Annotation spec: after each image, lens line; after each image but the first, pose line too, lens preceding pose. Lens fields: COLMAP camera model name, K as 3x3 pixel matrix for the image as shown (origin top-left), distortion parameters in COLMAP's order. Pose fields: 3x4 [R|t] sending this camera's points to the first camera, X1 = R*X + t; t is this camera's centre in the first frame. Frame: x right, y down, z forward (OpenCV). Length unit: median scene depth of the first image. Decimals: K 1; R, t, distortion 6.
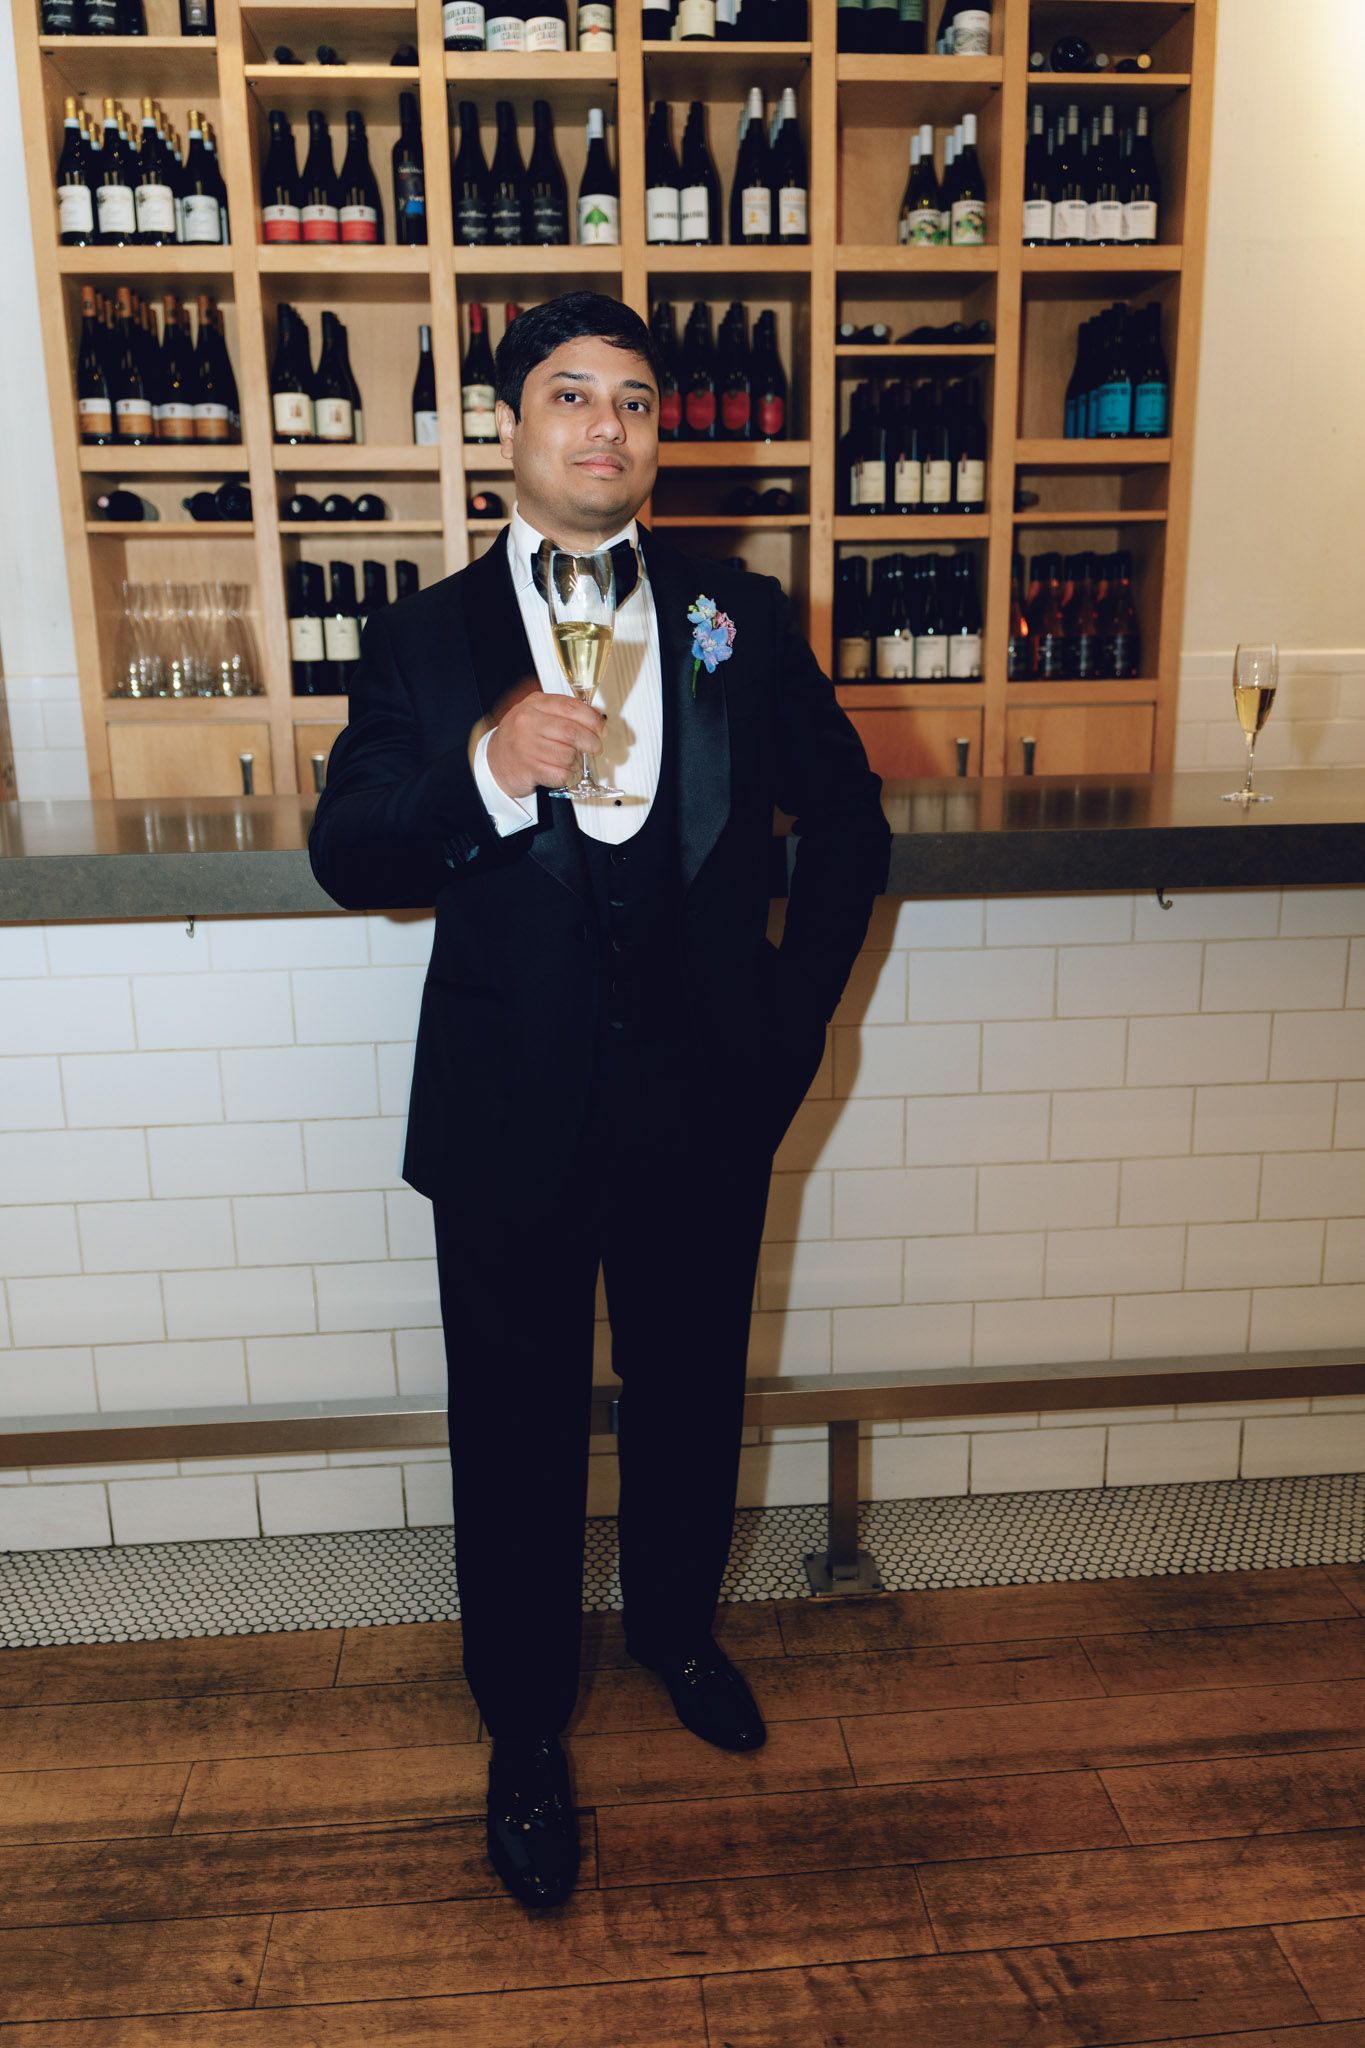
lens RADIAL K [[1490.0, 0, 674.9], [0, 1490.0, 1010.6], [0, 0, 1]] dist [0.014711, -0.032188]
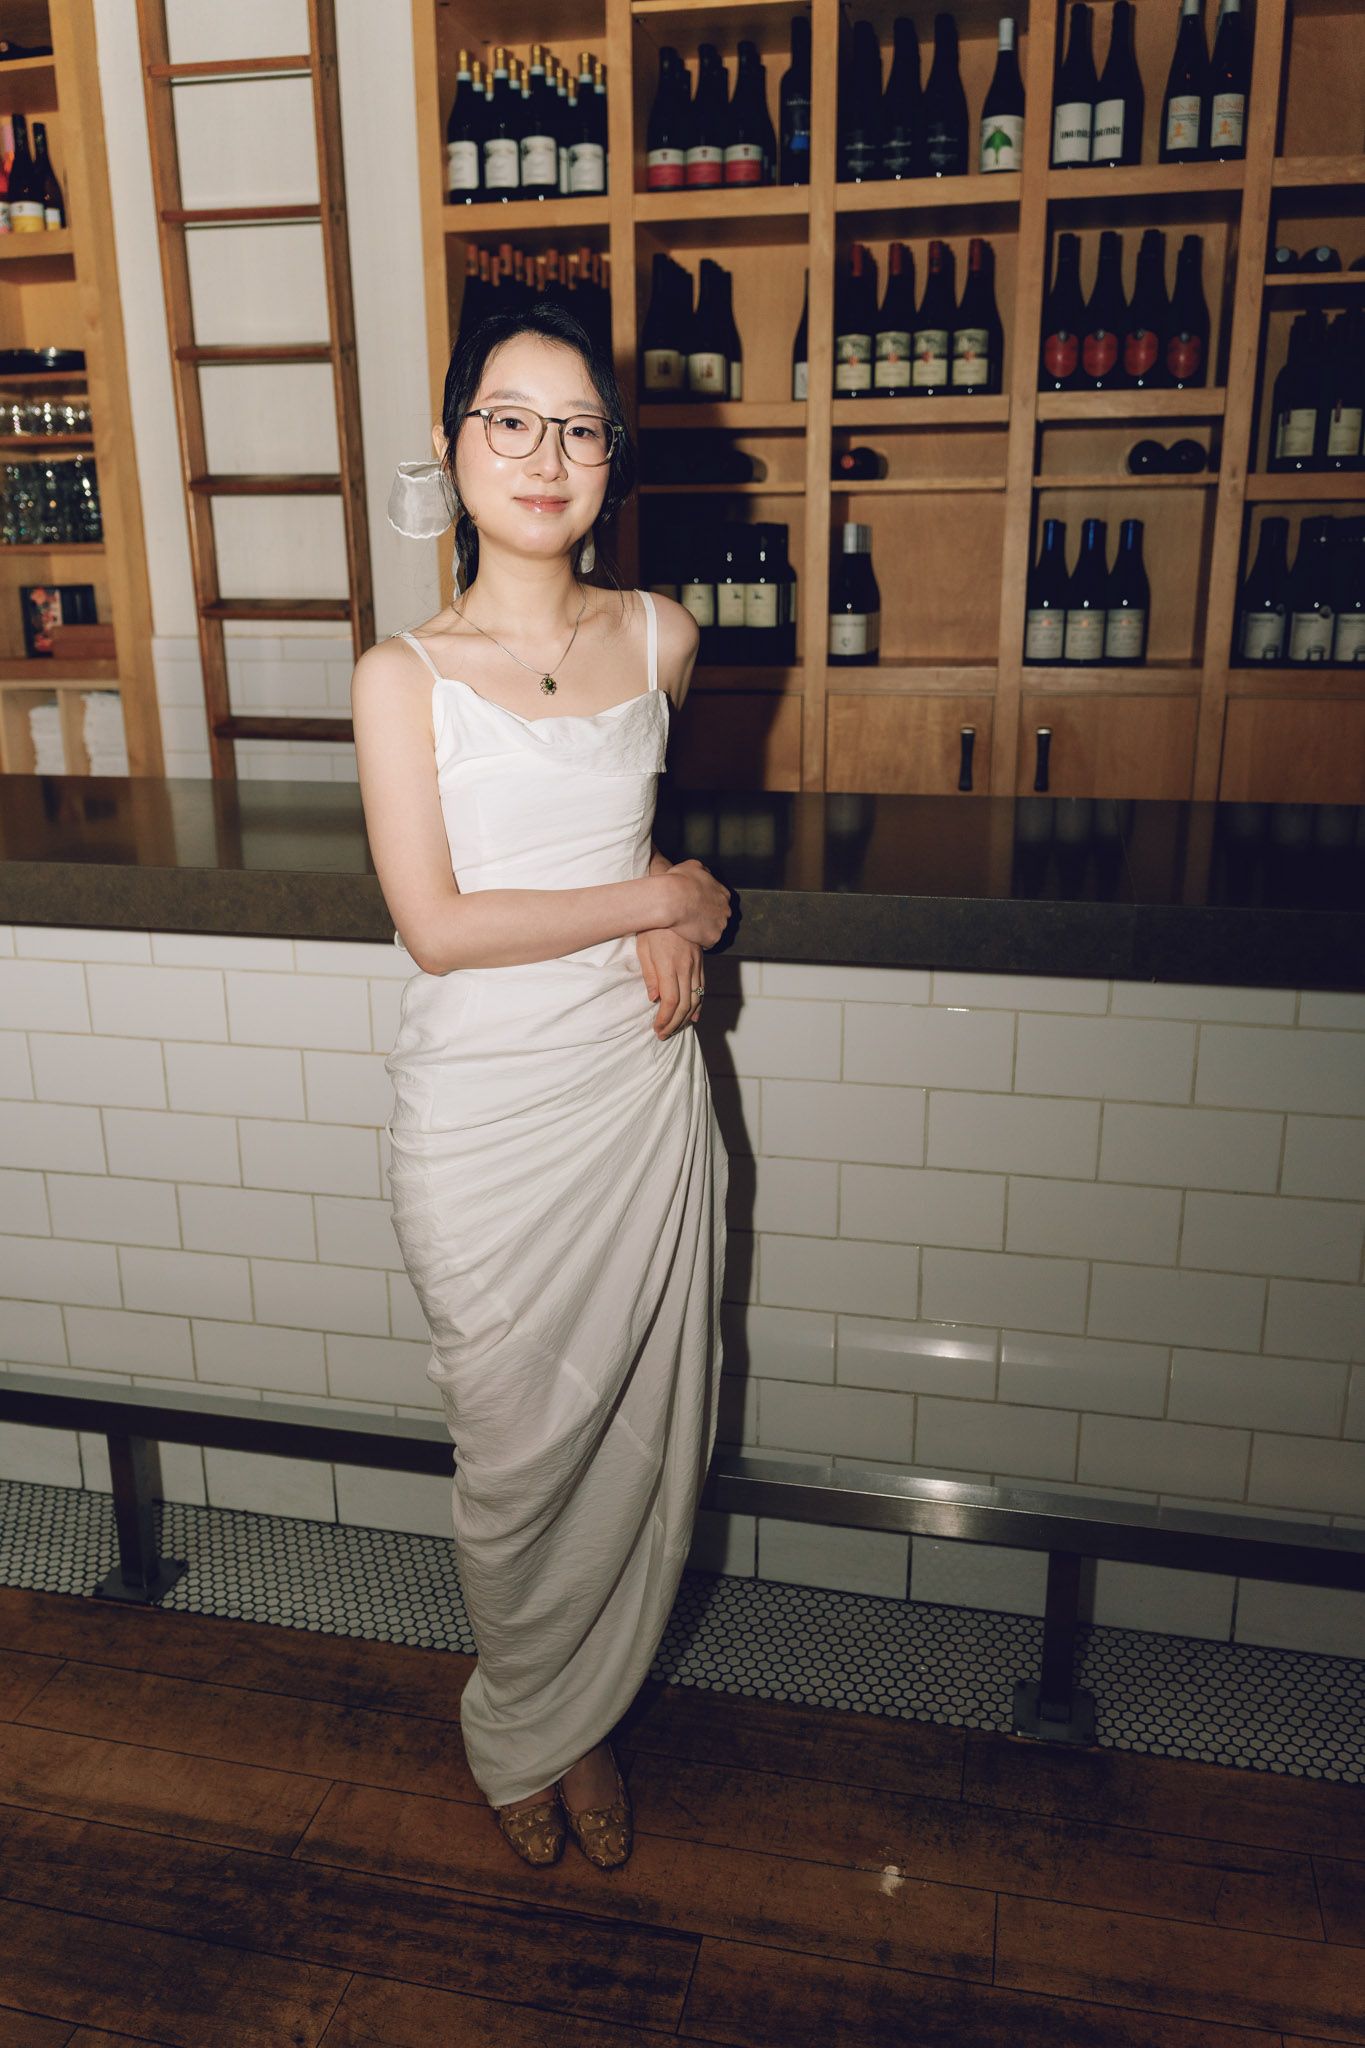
lens RADIAL K [[1515.0, 0, 684.6], [0, 1515.0, 1020.4], [0, 0, 1]] dist [0.011100, -0.031844]
pose [[0.958206, 0.092081, -0.270856, 0.100753], [-0.079448, 0.995193, 0.057265, -0.062690], [0.274827, -0.033353, 0.960915, 0.079299]]
